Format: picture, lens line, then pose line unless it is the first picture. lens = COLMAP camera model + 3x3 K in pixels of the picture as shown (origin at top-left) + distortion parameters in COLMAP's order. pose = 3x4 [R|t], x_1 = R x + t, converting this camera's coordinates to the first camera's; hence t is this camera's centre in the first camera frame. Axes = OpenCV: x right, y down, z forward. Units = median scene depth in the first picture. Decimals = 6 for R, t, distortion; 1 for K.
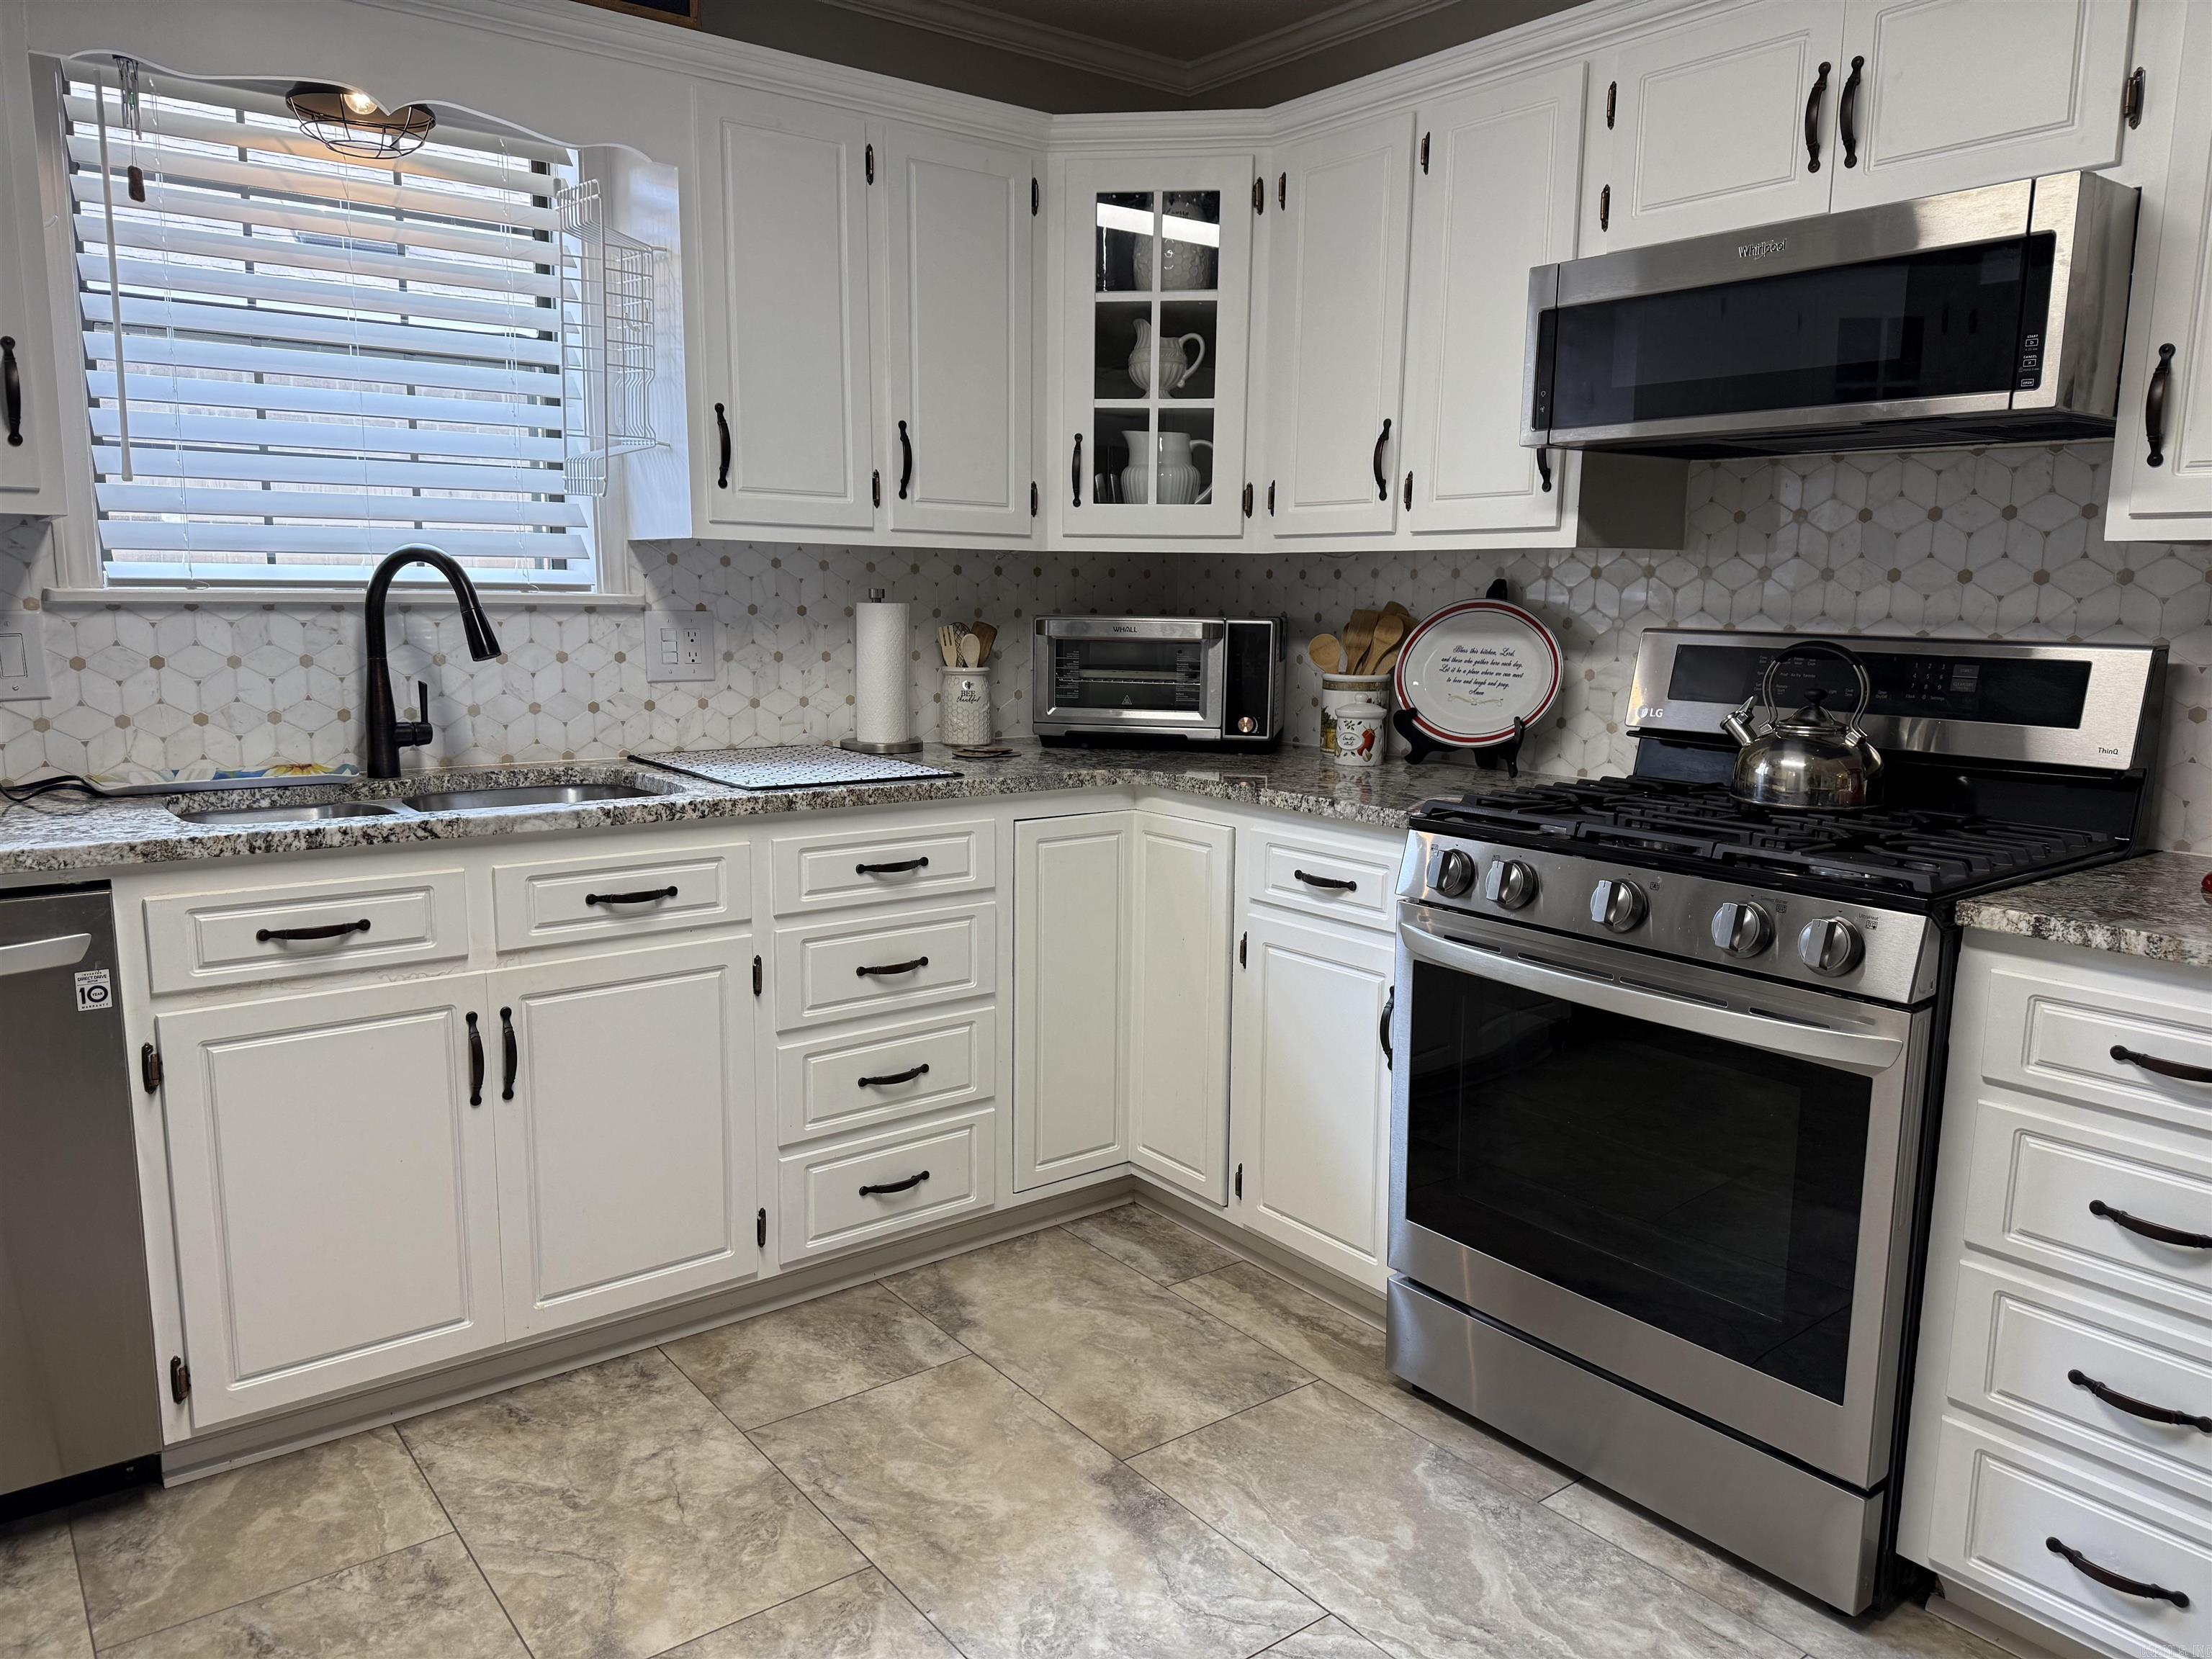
lens RADIAL K [[1542.9, 0, 1098.5], [0, 1542.9, 852.4], [0, 0, 1]] dist [0.031705, -0.046021]
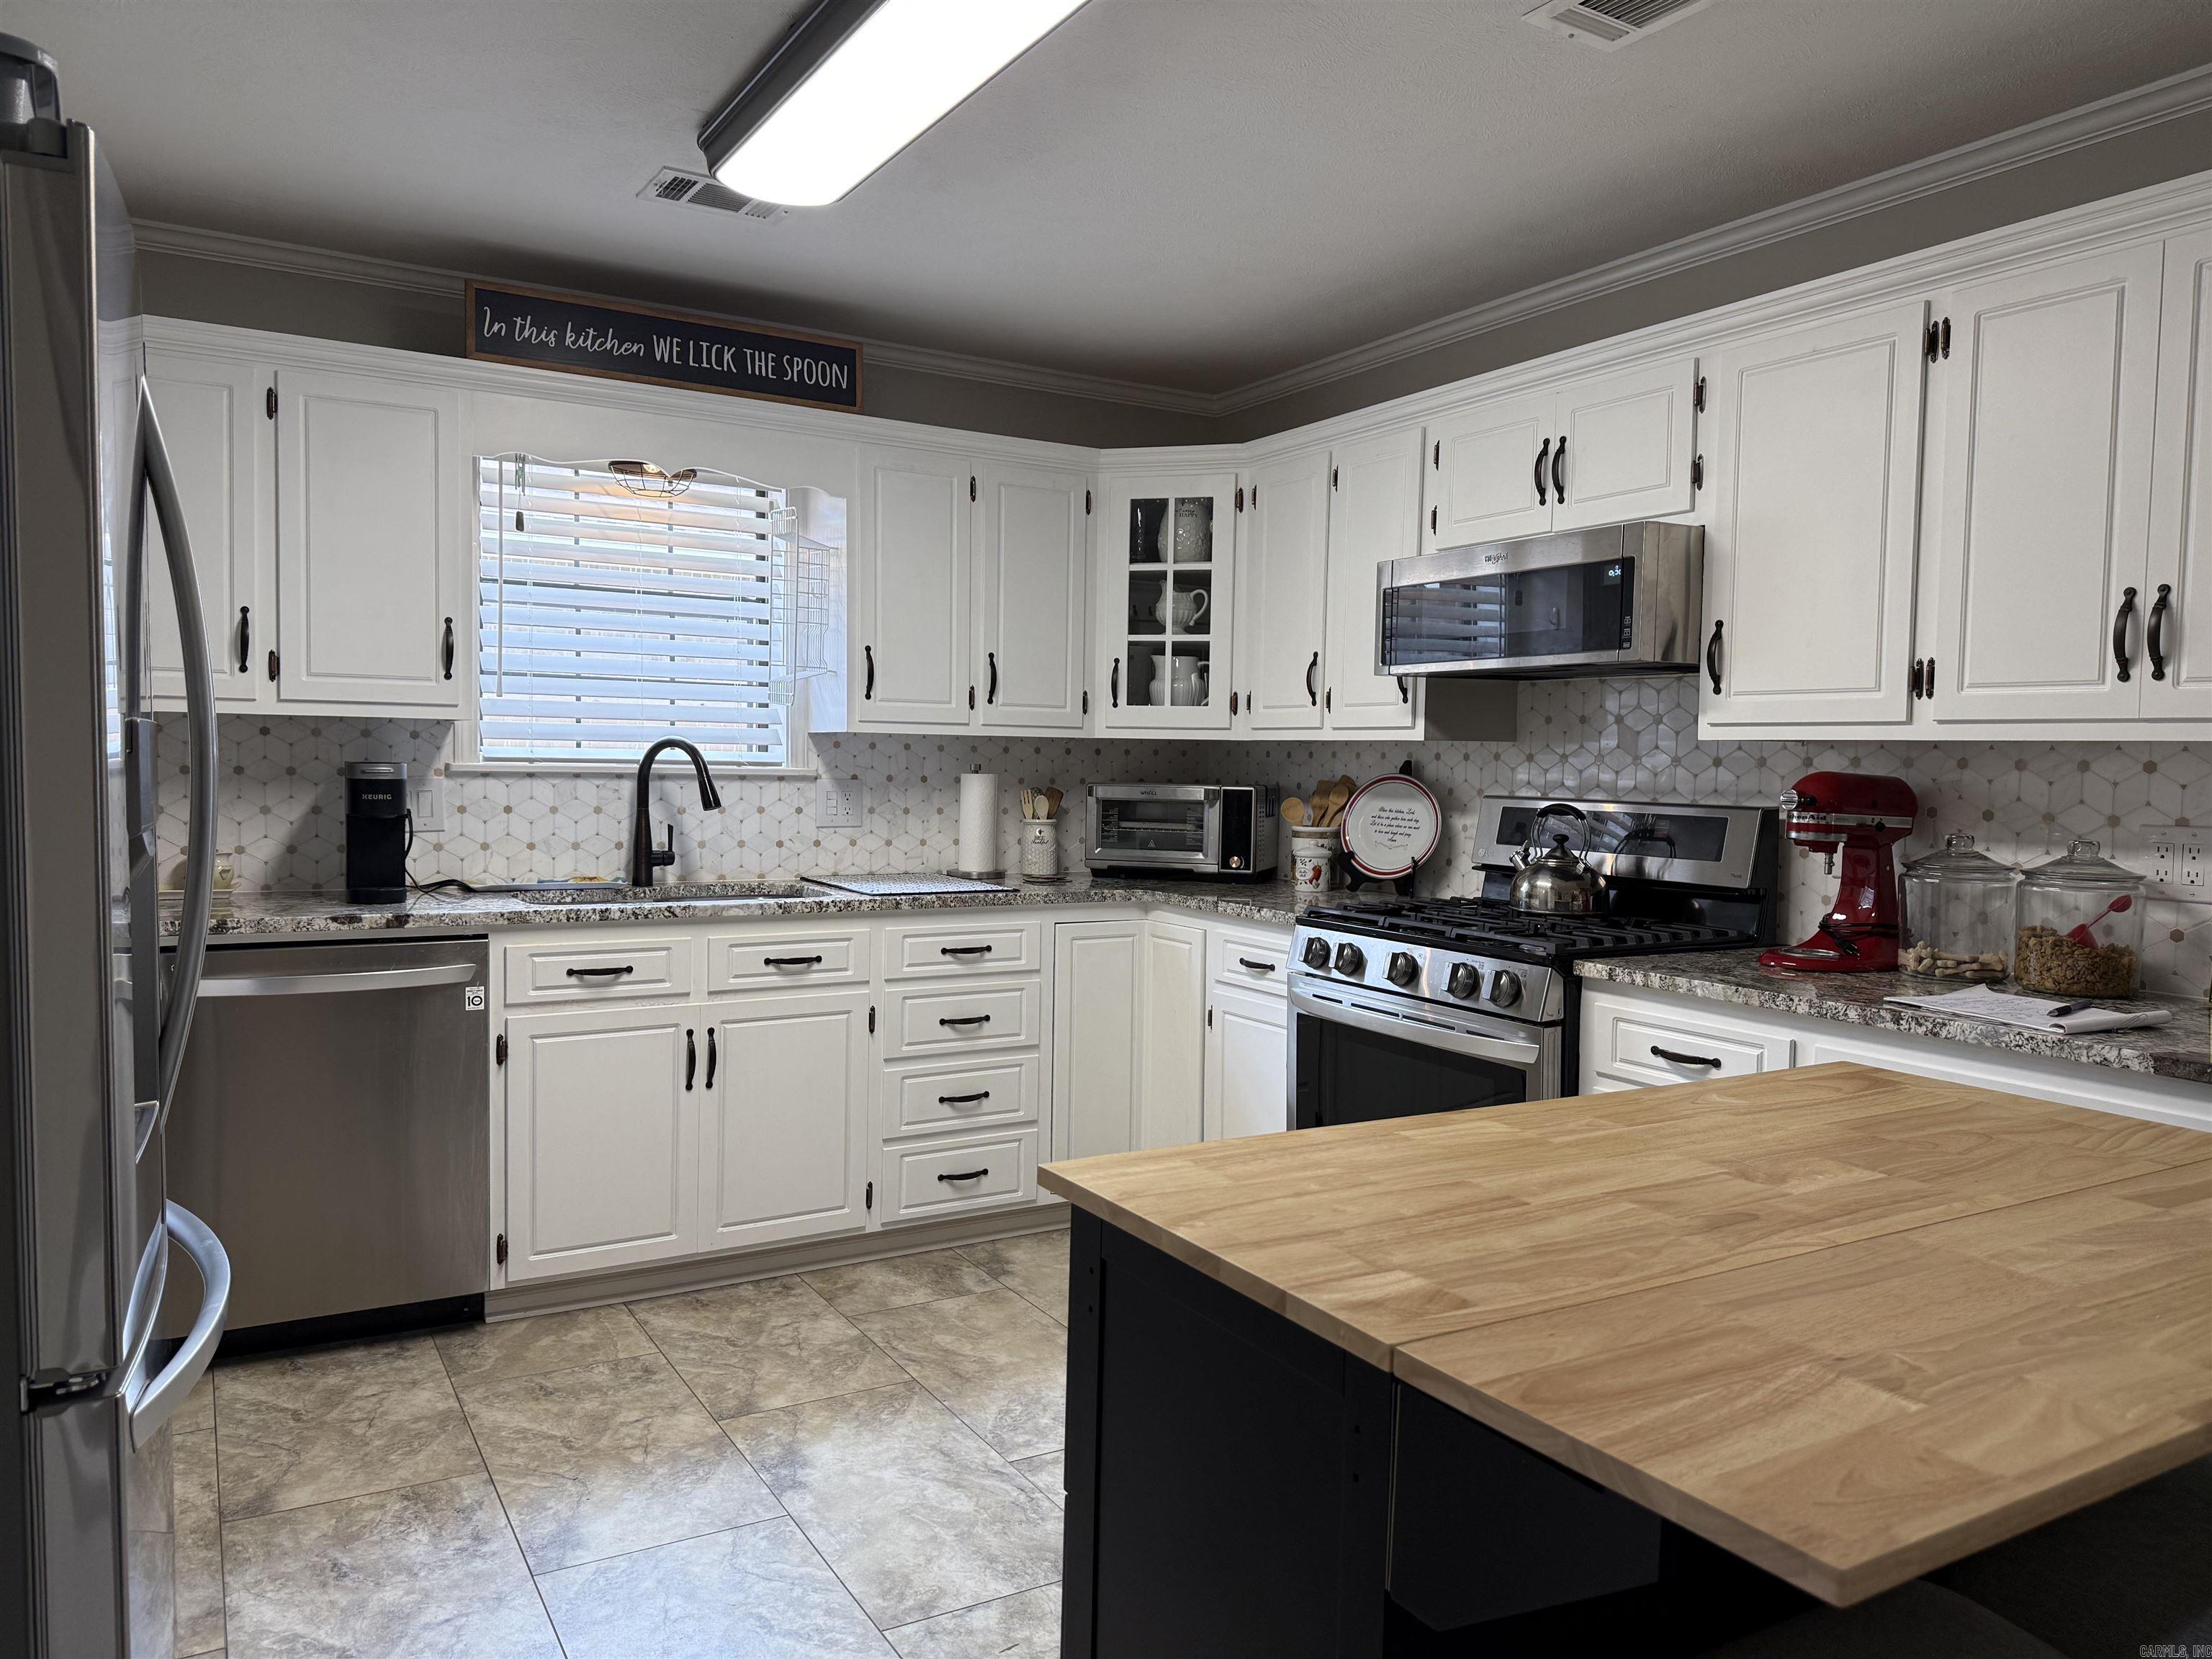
lens RADIAL K [[1542.9, 0, 1108.3], [0, 1542.9, 834.6], [0, 0, 1]] dist [0.031705, -0.046021]
pose [[0.992398, 0.010170, -0.122652, 0.186907], [-0.024949, 0.992513, -0.119567, 0.074655], [0.120518, 0.121718, 0.985221, -0.466537]]
